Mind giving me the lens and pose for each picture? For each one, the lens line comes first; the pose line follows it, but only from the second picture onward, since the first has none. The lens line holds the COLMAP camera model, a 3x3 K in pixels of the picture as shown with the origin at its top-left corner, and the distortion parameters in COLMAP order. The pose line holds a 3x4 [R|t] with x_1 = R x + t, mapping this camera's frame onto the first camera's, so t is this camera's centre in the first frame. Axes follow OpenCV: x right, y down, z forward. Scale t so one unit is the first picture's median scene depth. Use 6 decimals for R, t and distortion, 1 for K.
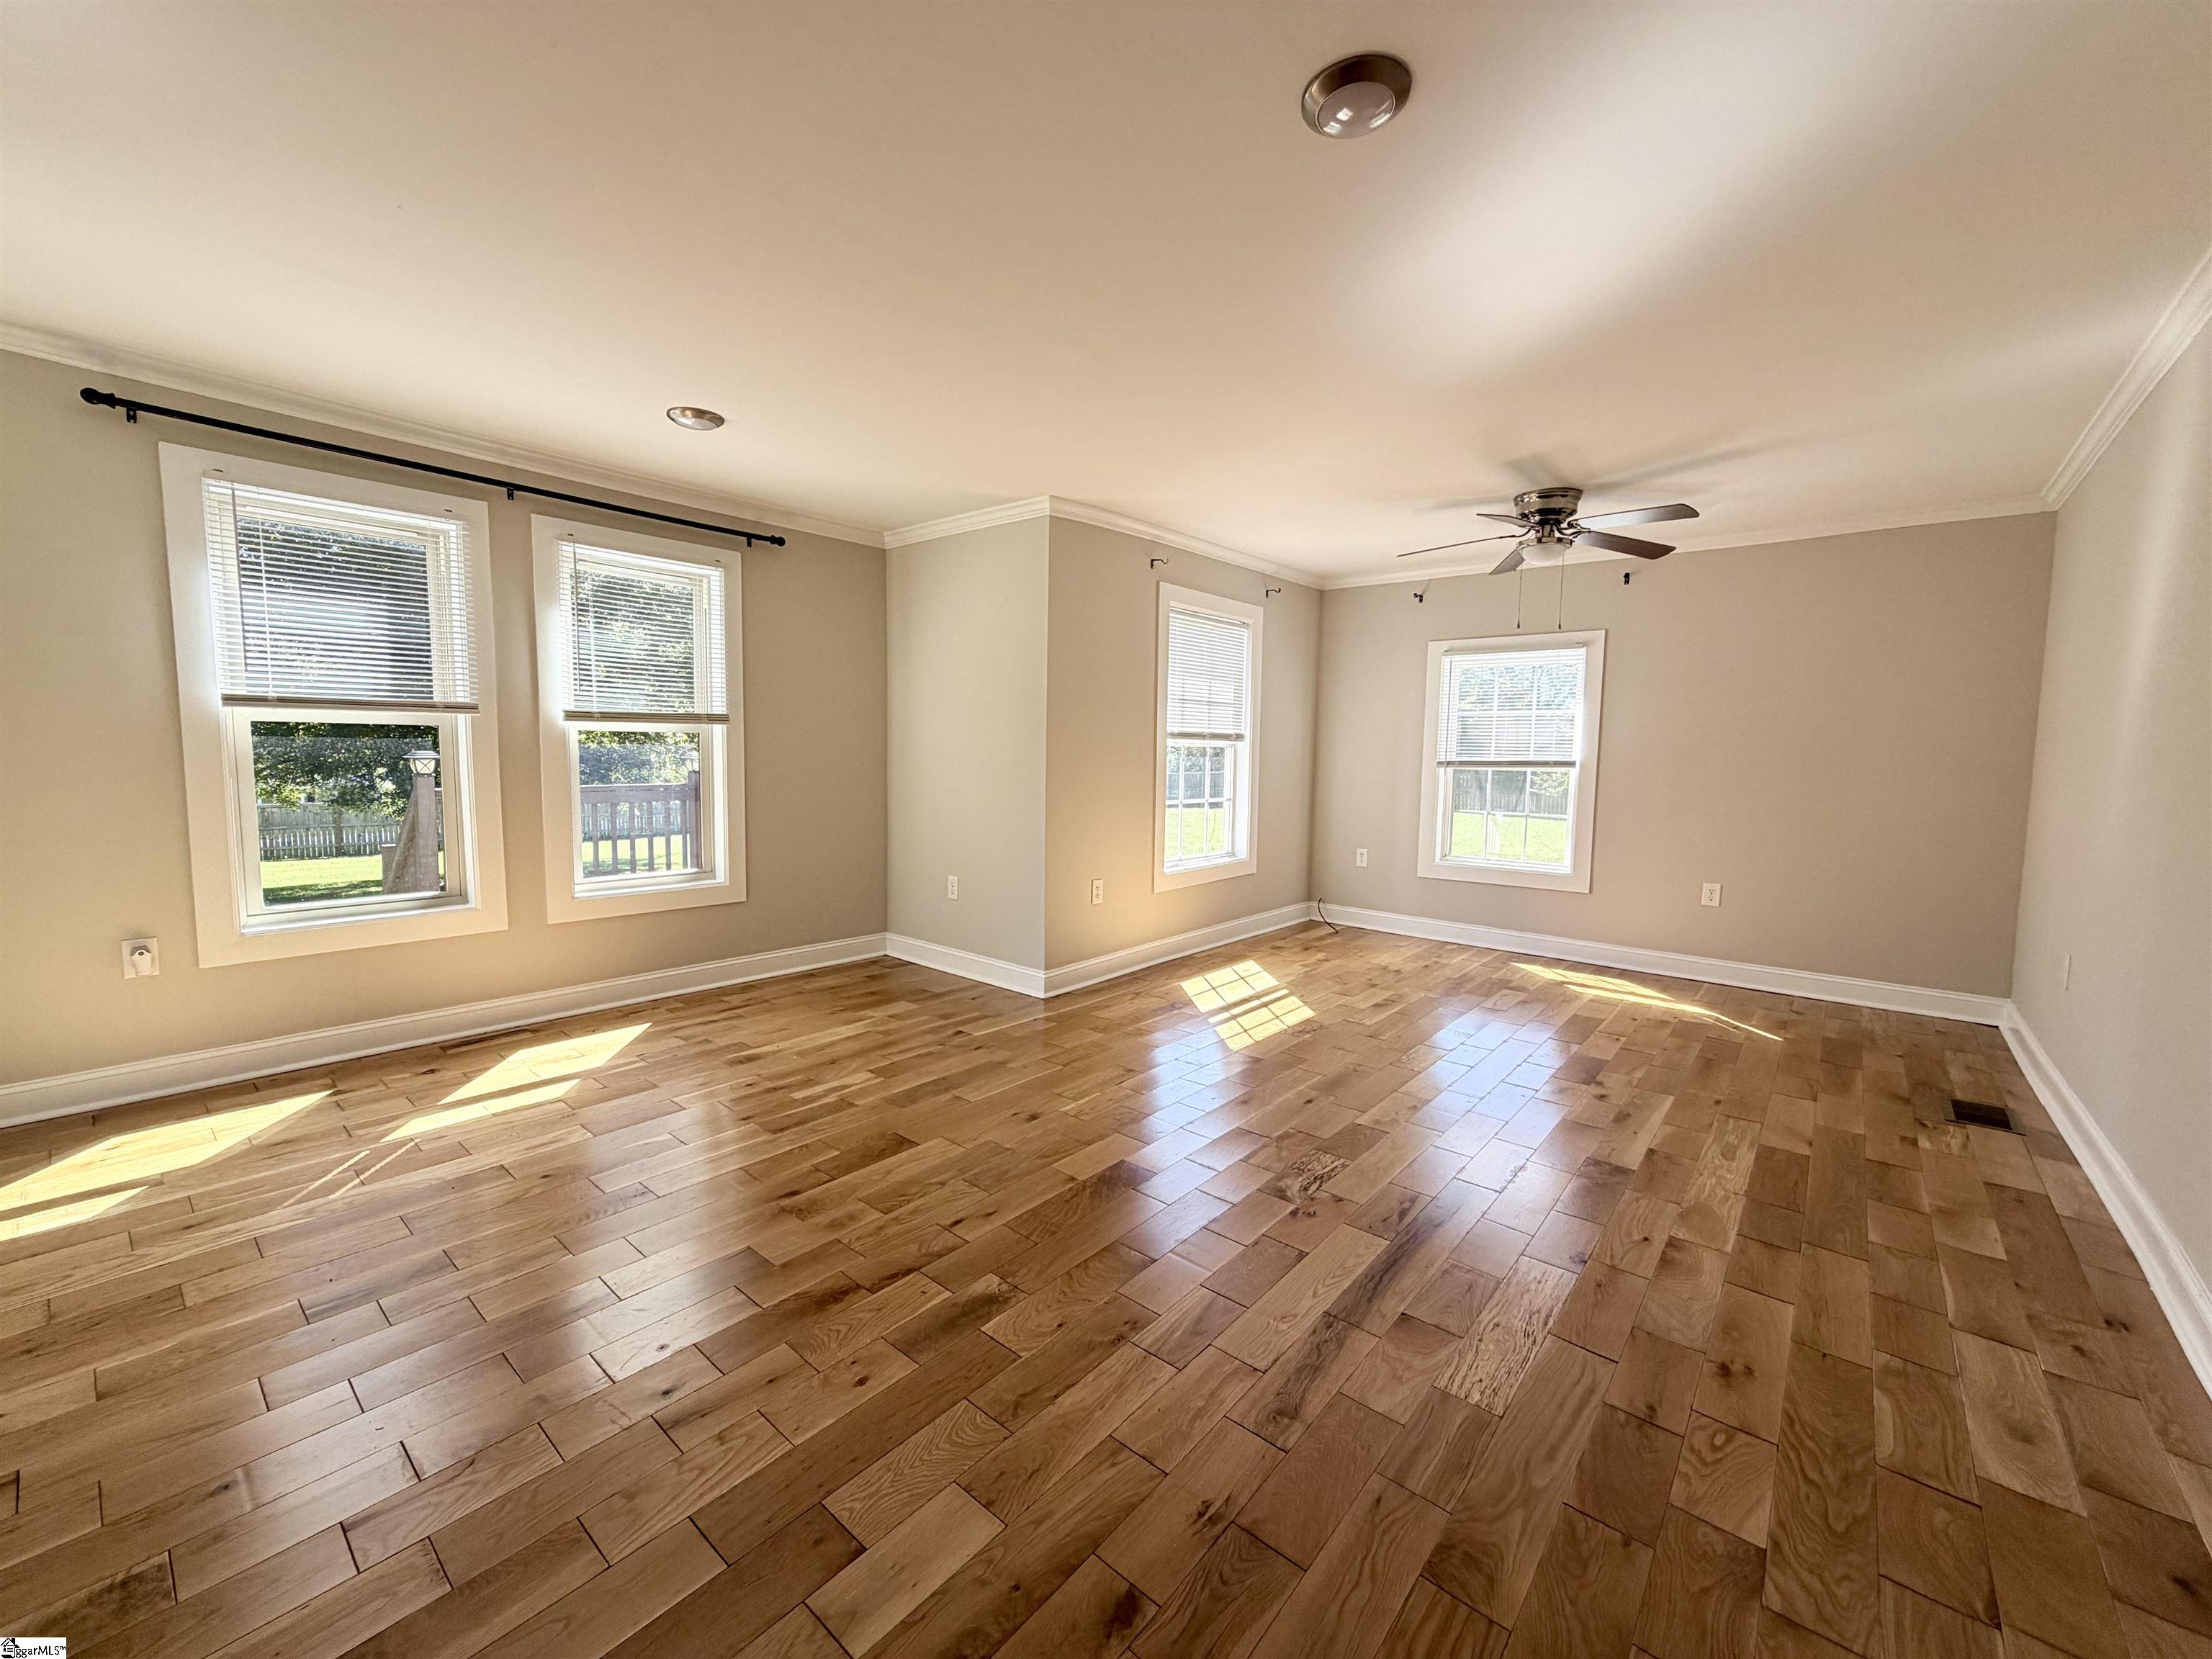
lens RADIAL K [[883.9, 0, 1094.1], [0, 883.9, 828.3], [0, 0, 1]] dist [0.002090, -0.000663]
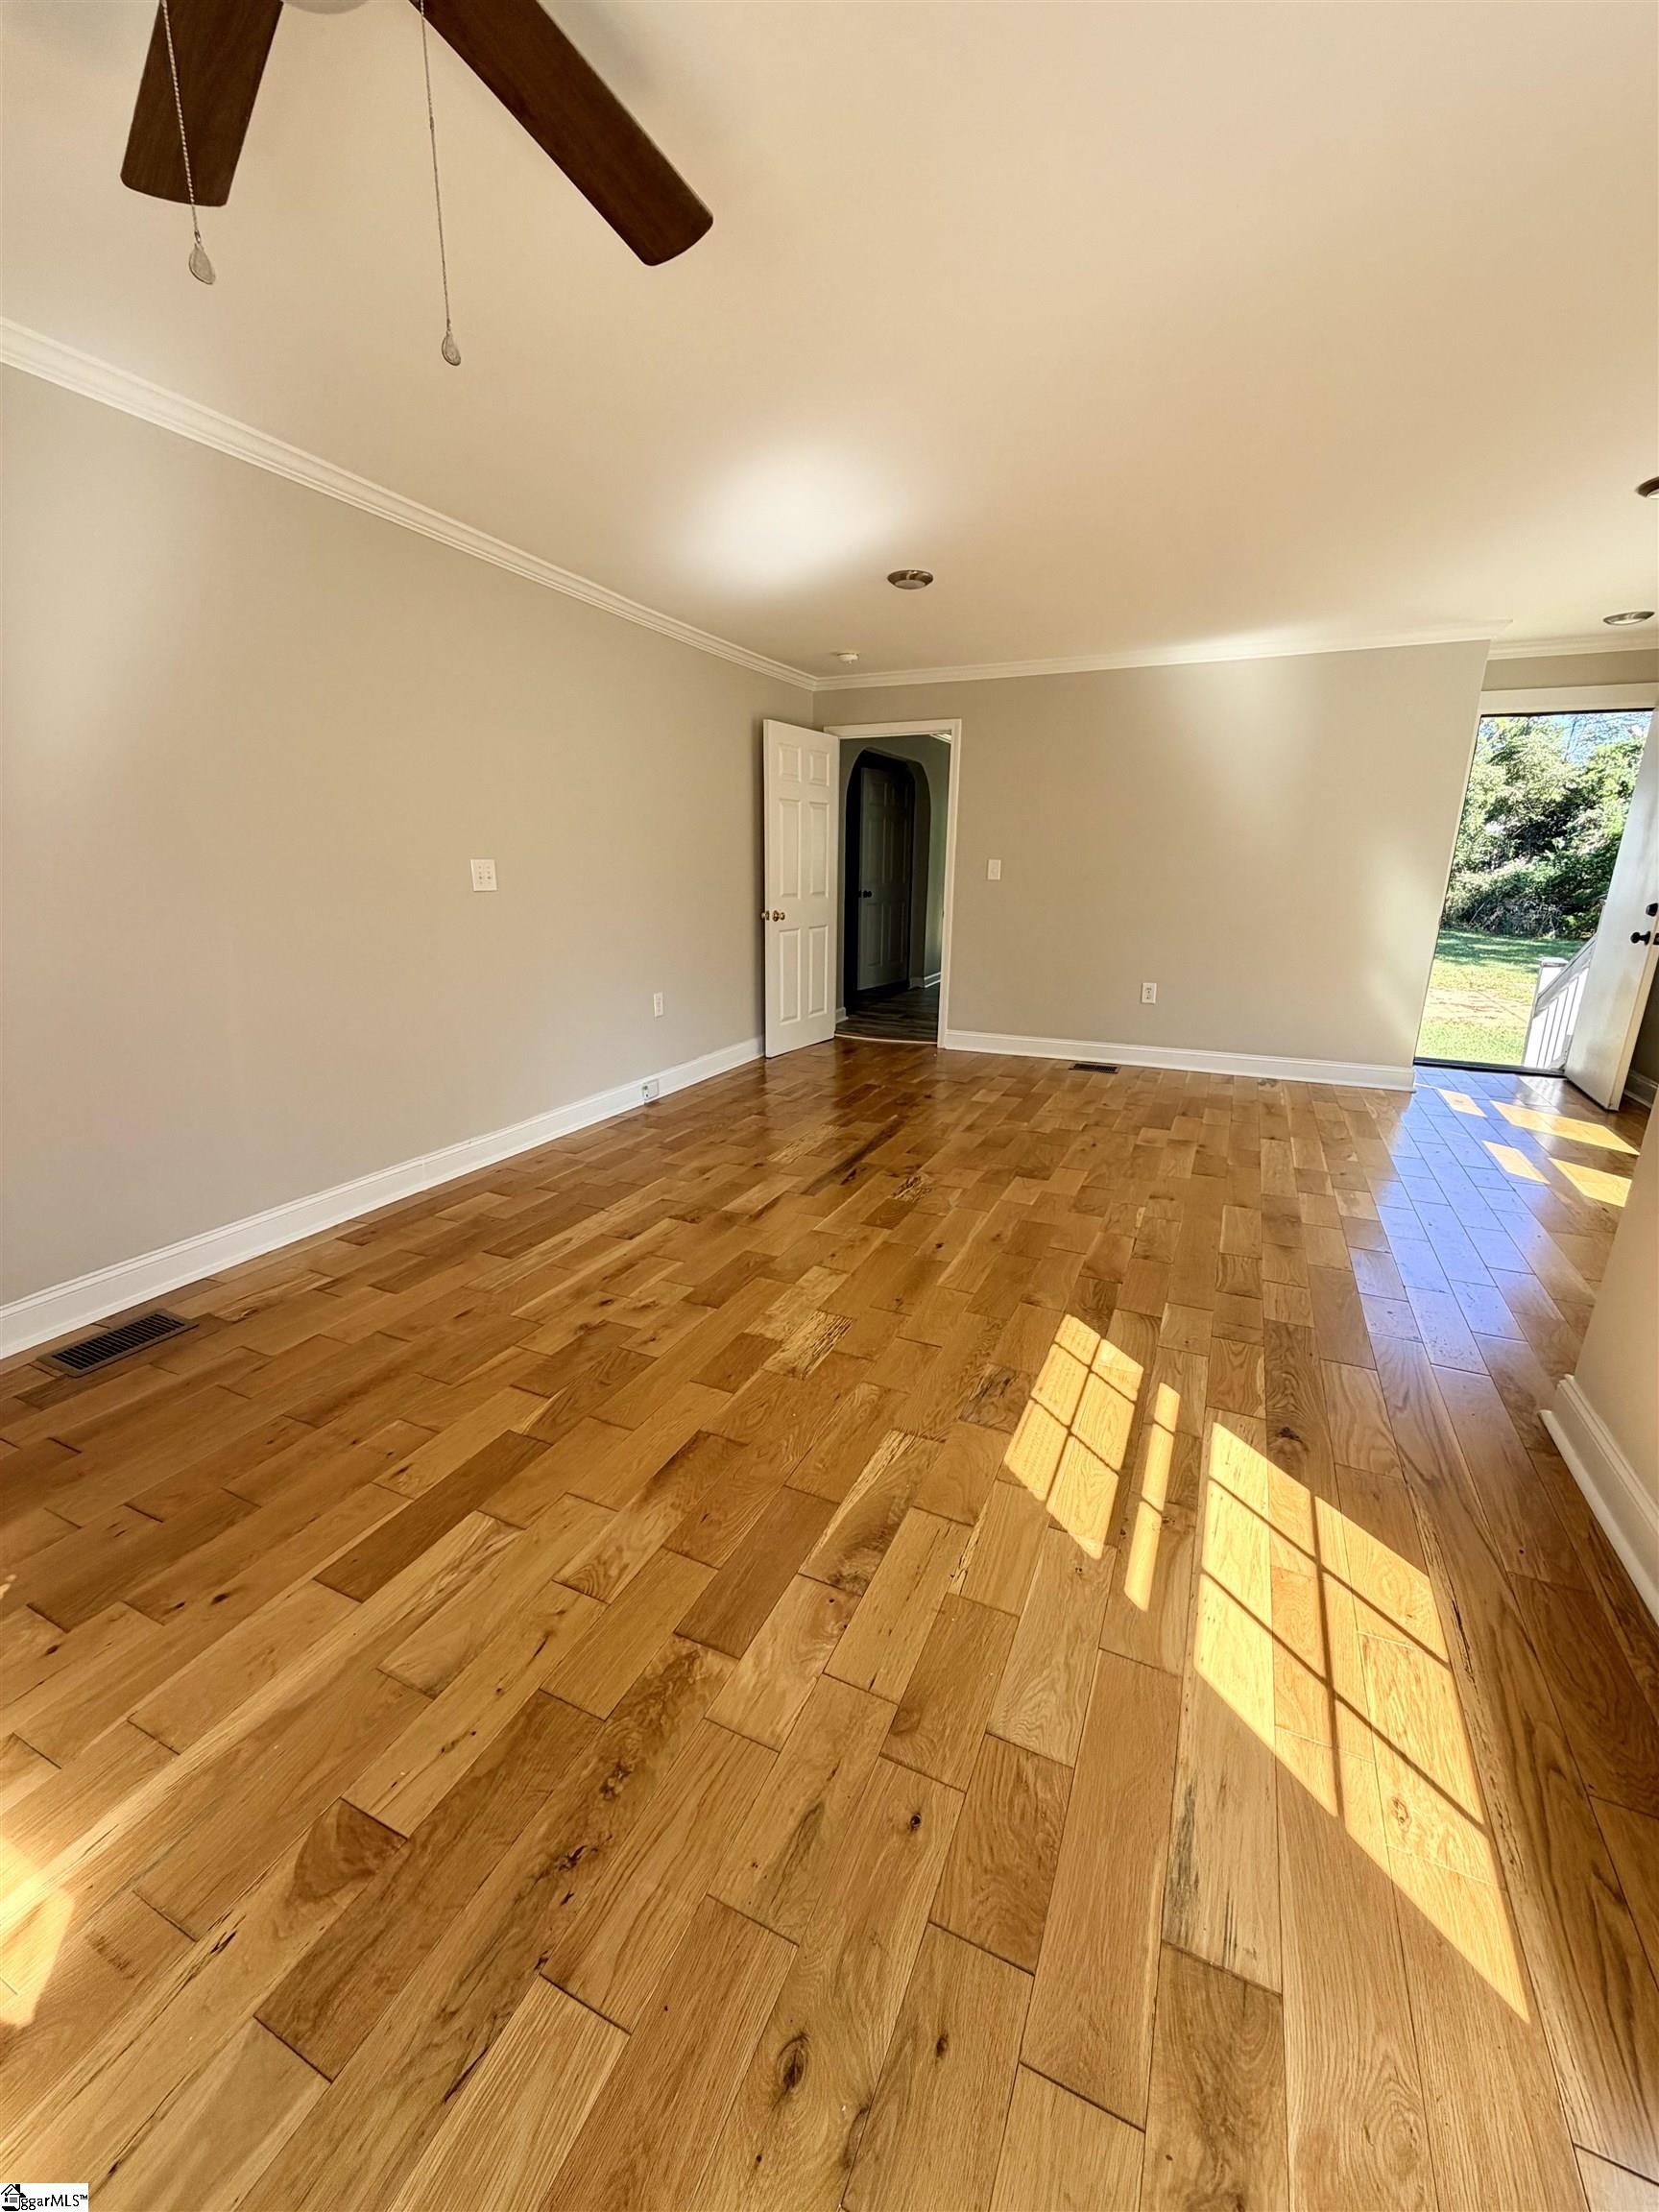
lens RADIAL K [[883.9, 0, 825.8], [0, 883.9, 1104.9], [0, 0, 1]] dist [0.002090, -0.000663]
pose [[-0.962907, 0.049636, -0.265230, 0.599585], [-0.046379, 0.937863, 0.343892, -0.155147], [0.265819, 0.343437, -0.900773, 1.754952]]
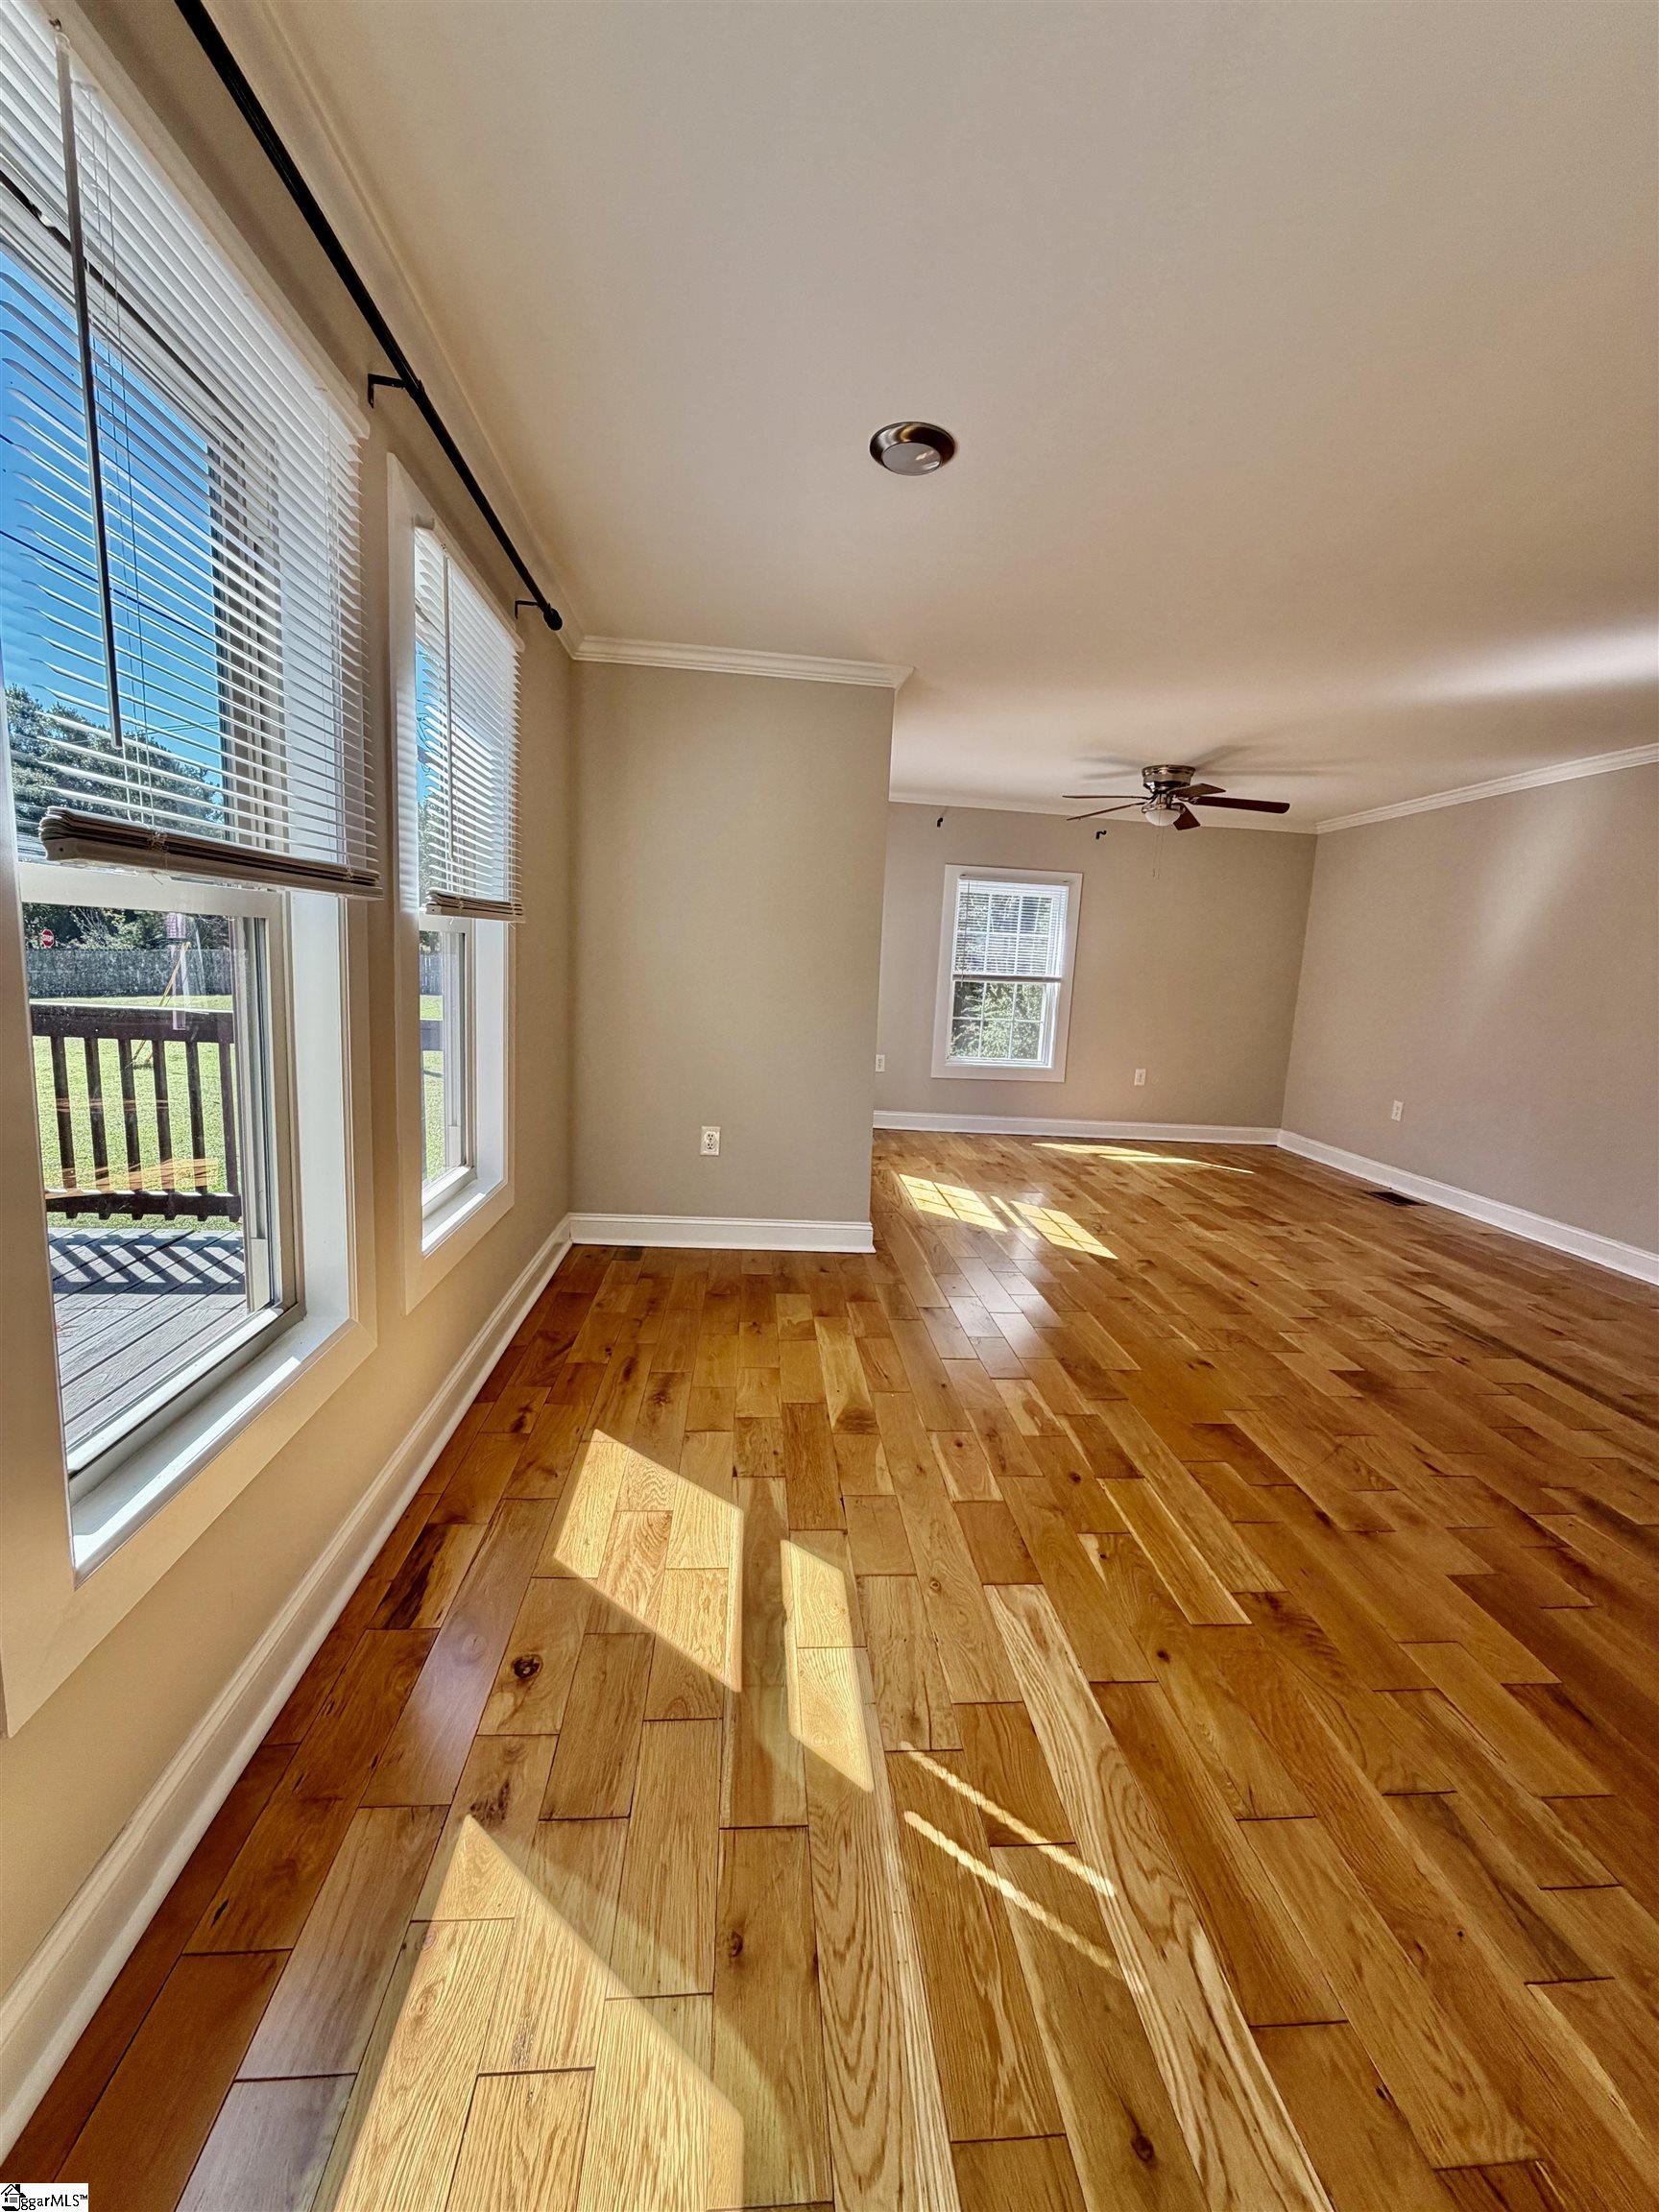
lens RADIAL K [[883.9, 0, 832.4], [0, 883.9, 1096.4], [0, 0, 1]] dist [0.002090, -0.000663]
pose [[0.700659, -0.090397, 0.707747, -0.969283], [0.022459, 0.994244, 0.104756, -0.080549], [-0.713143, -0.057503, 0.698656, 0.579234]]
